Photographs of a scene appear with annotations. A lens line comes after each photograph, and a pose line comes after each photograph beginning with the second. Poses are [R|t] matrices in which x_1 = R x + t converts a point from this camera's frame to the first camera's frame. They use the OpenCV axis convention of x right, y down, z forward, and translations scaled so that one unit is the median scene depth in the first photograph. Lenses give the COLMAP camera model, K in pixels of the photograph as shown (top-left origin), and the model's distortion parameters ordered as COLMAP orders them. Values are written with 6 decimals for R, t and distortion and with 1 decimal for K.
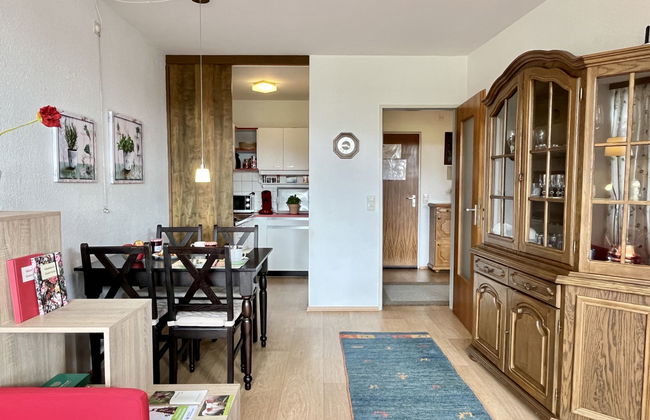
lens RADIAL K [[412.3, 0, 324.9], [0, 412.3, 209.2], [0, 0, 1]] dist [0.006124, -0.000487]
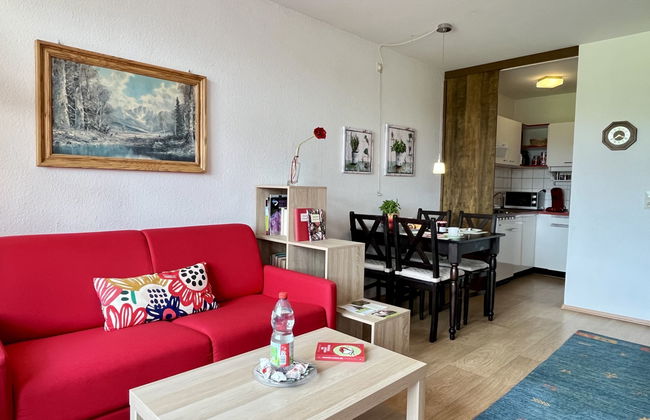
lens RADIAL K [[412.3, 0, 325.2], [0, 412.3, 210.7], [0, 0, 1]] dist [0.006124, -0.000487]
pose [[0.703206, 0.056970, -0.708700, 0.307002], [-0.059054, 0.998020, 0.021631, 0.035304], [0.708529, 0.026640, 0.705179, -0.117588]]
